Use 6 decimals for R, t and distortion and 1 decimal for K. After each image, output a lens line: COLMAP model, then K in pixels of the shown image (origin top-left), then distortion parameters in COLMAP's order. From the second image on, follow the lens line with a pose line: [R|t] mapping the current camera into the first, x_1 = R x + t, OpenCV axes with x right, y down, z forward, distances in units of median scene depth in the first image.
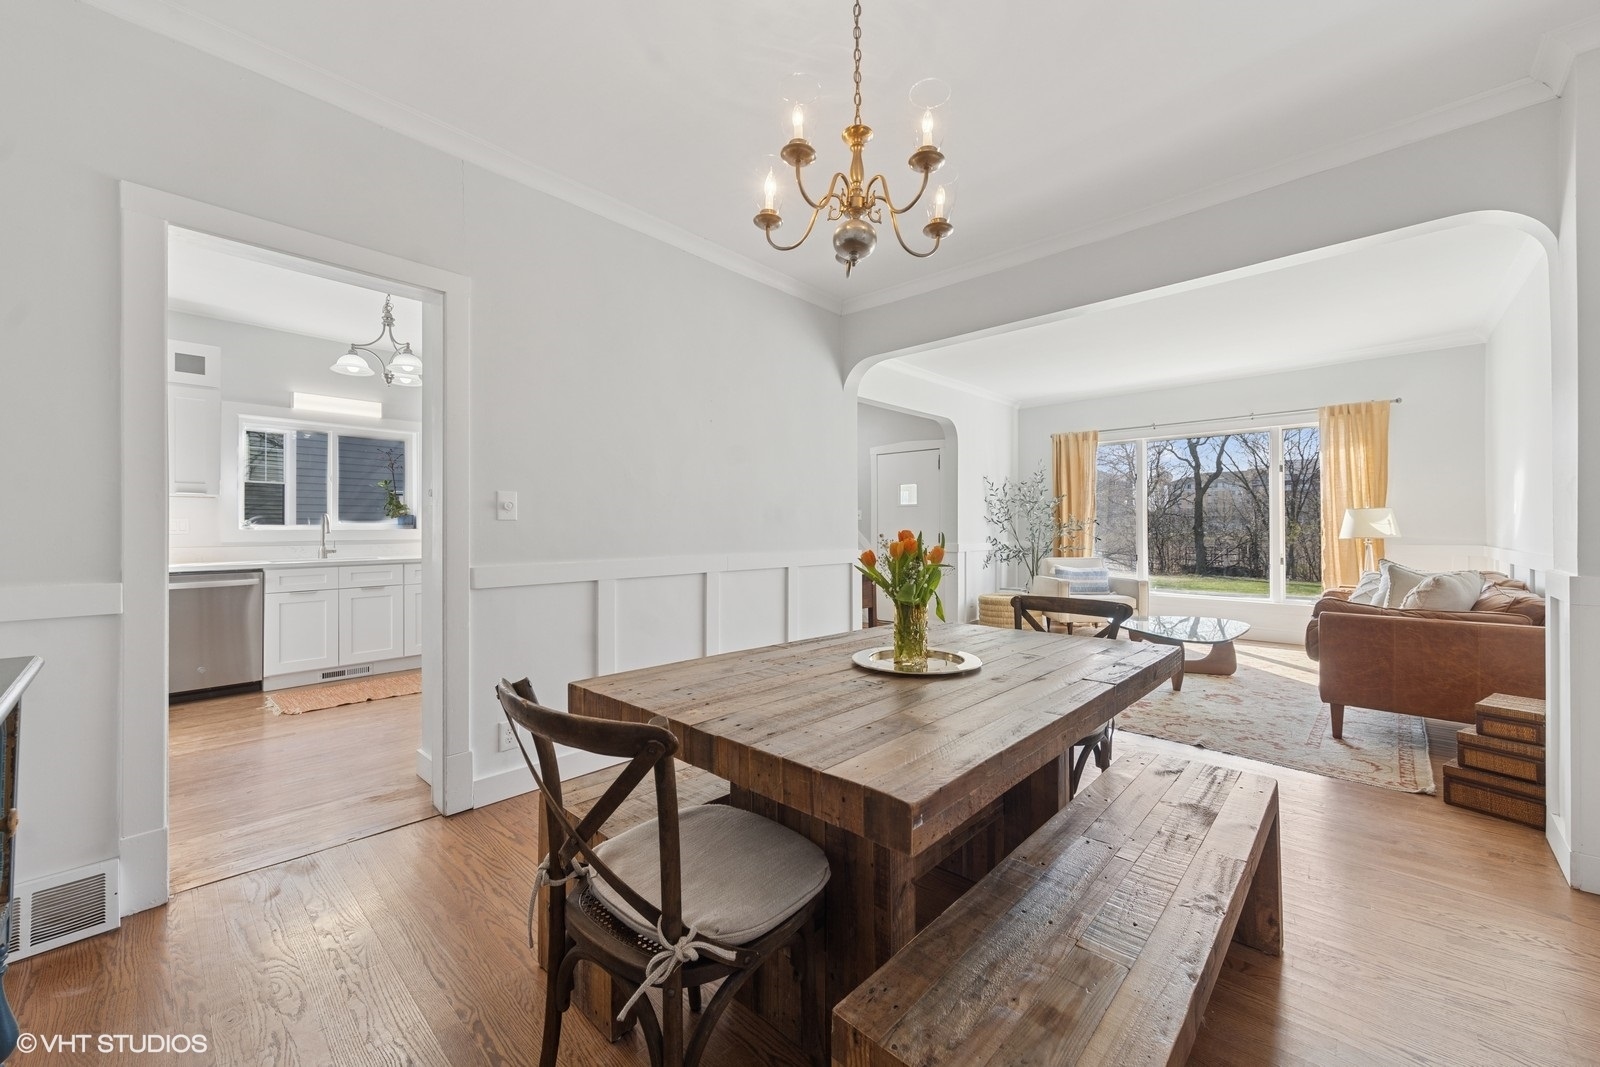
lens RADIAL K [[621.0, 0, 798.0], [0, 621.0, 526.4], [0, 0, 1]] dist [0.005108, -0.000154]
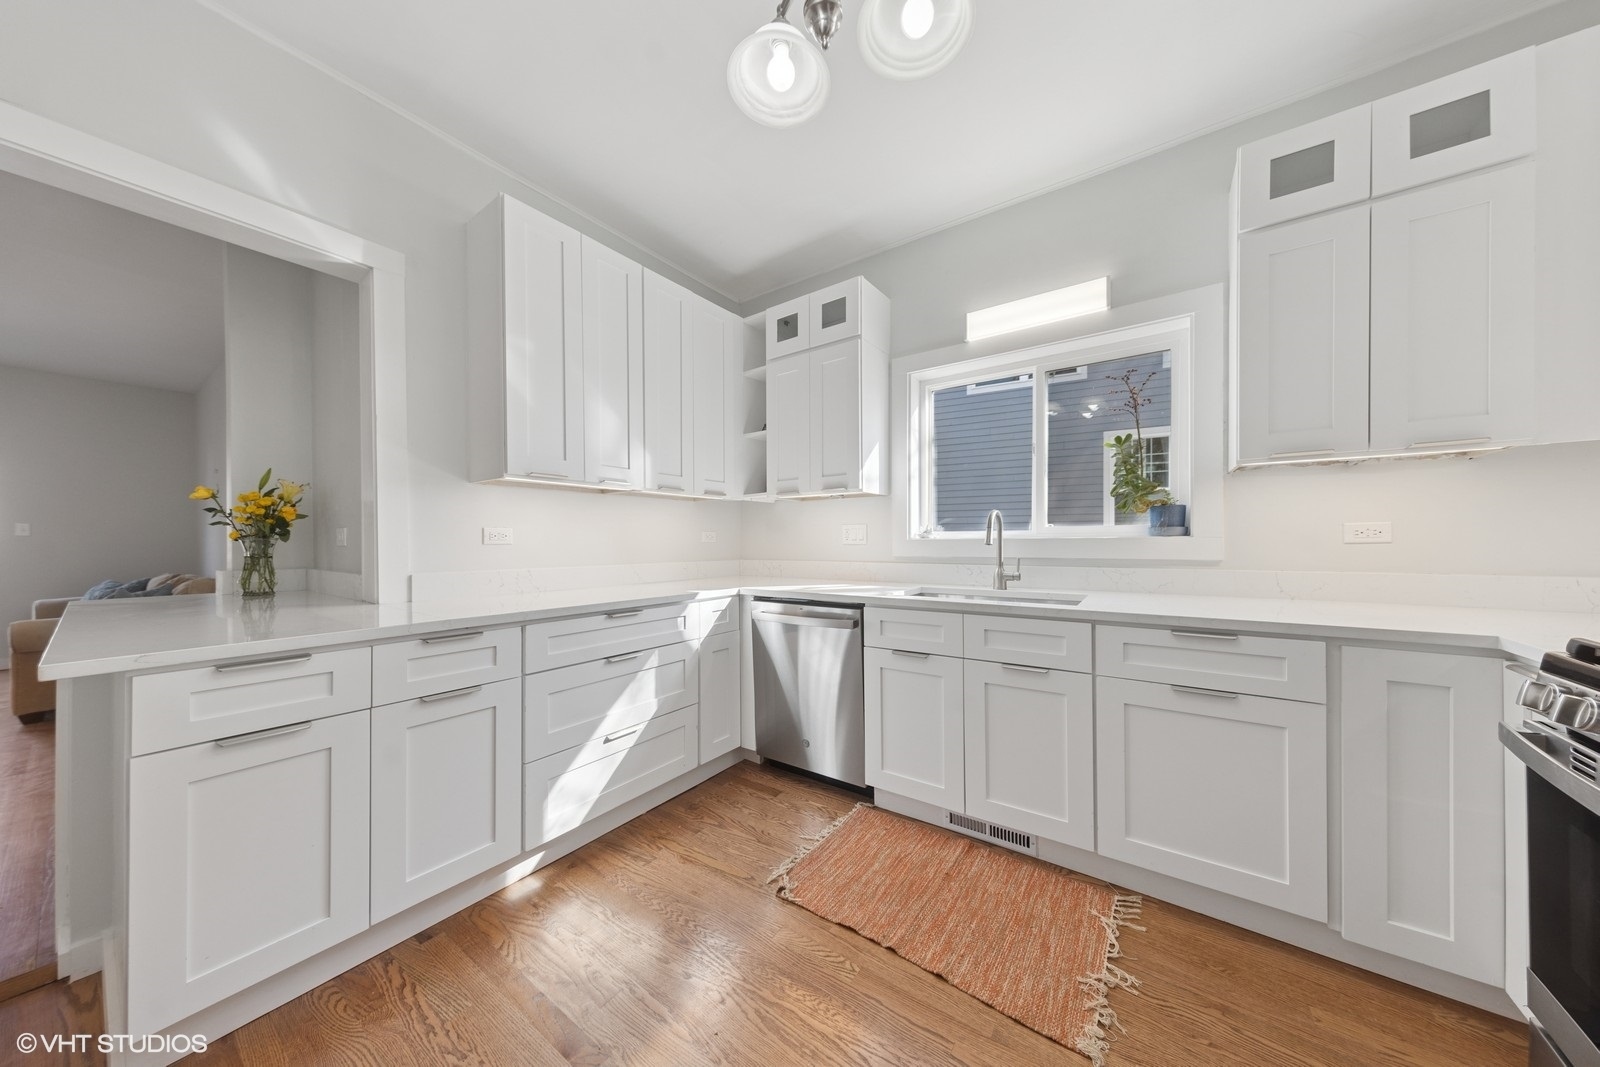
lens RADIAL K [[508.9, 0, 797.8], [0, 508.9, 539.1], [0, 0, 1]] dist [-0.000012, -0.000009]
pose [[0.129240, -0.003490, -0.991607, -0.328354], [0.005757, 0.999980, -0.002770, 0.005983], [0.991597, -0.005351, 0.129258, 0.758076]]
